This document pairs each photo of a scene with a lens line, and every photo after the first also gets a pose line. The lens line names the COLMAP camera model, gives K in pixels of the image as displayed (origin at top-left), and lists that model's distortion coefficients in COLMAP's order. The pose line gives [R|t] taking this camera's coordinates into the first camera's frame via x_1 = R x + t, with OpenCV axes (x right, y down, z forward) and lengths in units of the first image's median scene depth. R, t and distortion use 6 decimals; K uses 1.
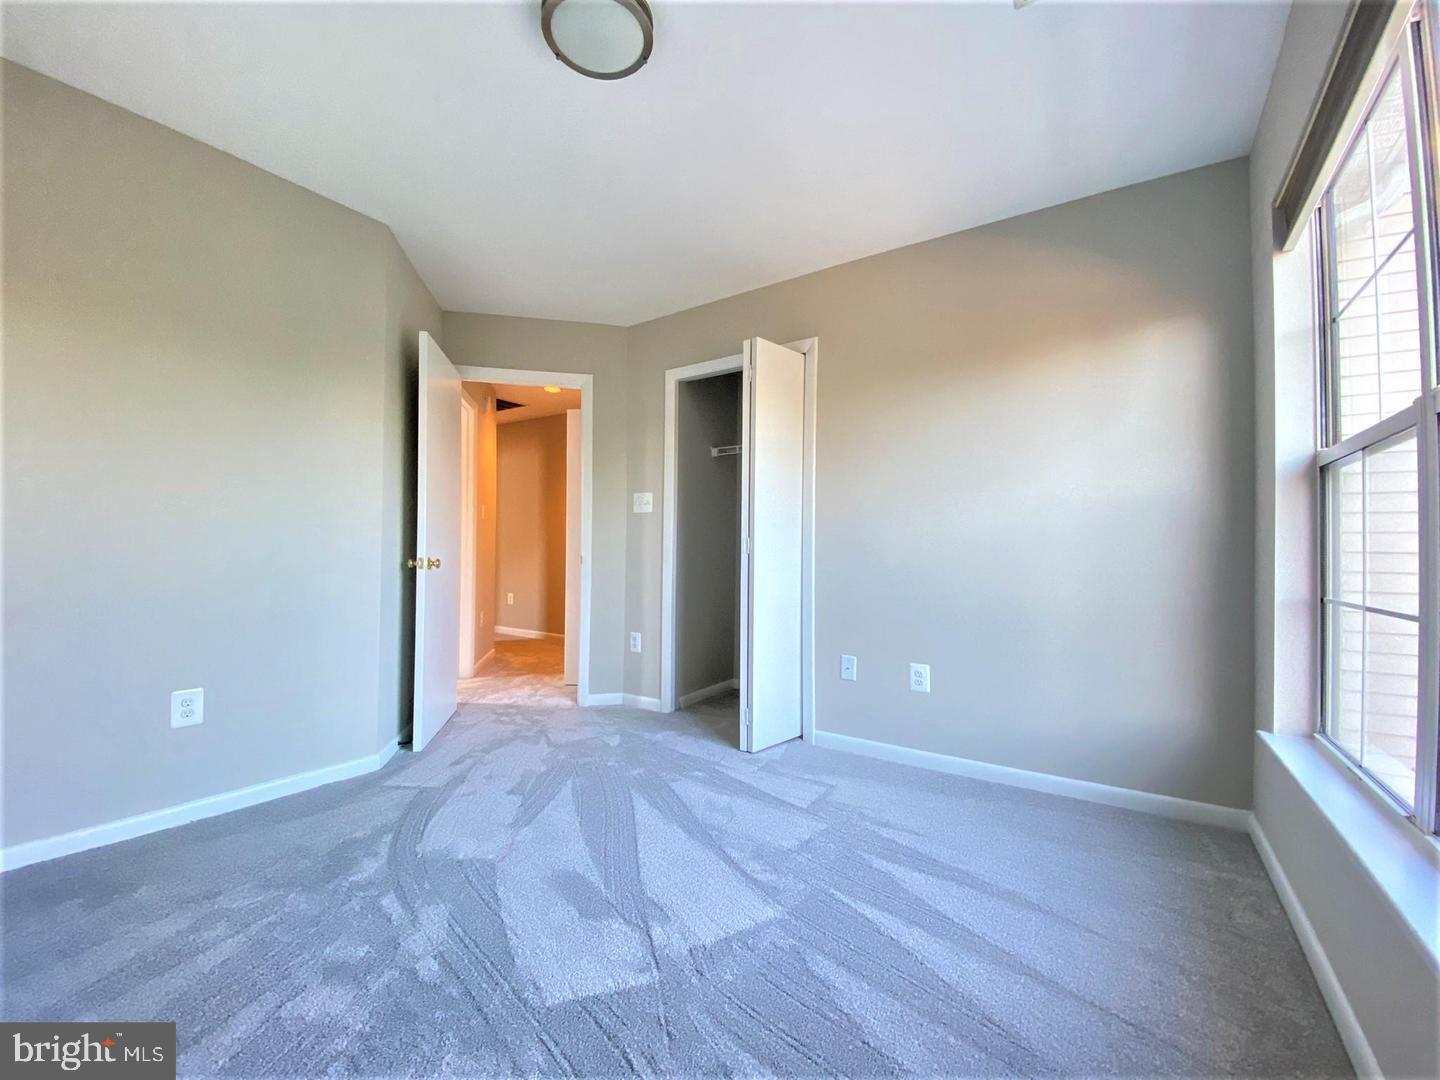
lens RADIAL K [[583.5, 0, 720.7], [0, 583.5, 536.4], [0, 0, 1]] dist [0.049170, -0.032730]
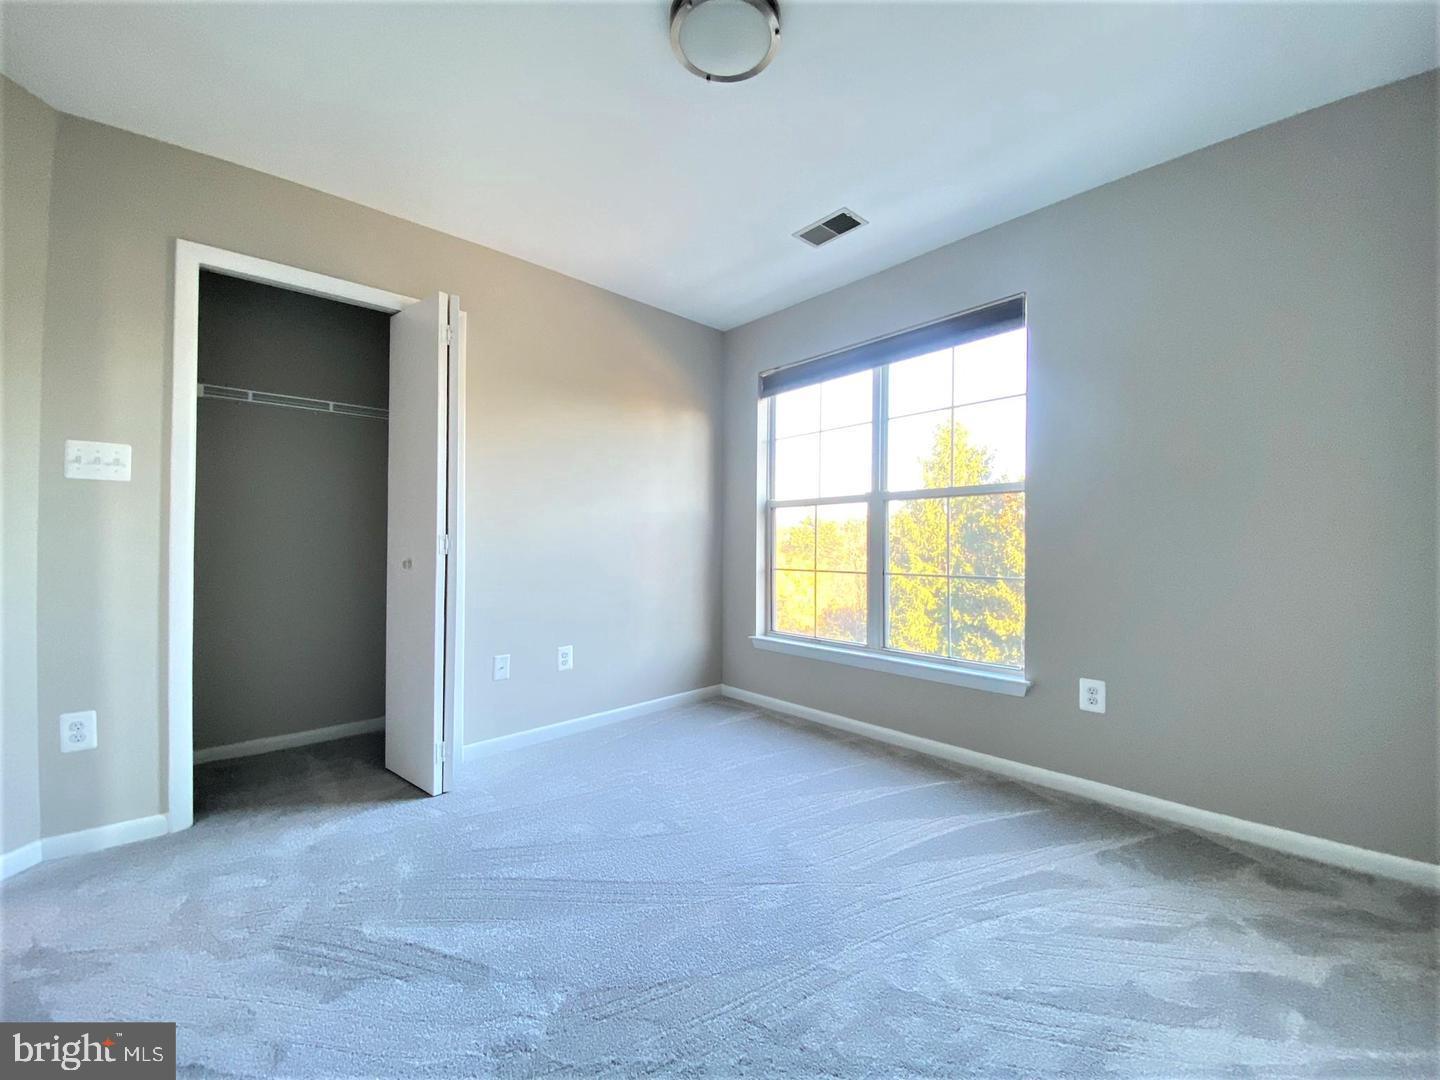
lens RADIAL K [[583.5, 0, 720.7], [0, 583.5, 536.4], [0, 0, 1]] dist [0.049170, -0.032730]
pose [[0.227658, 0.005633, 0.973725, -0.695896], [-0.016946, 0.999855, -0.001822, 0.002220], [-0.973594, -0.016086, 0.227721, 0.450953]]
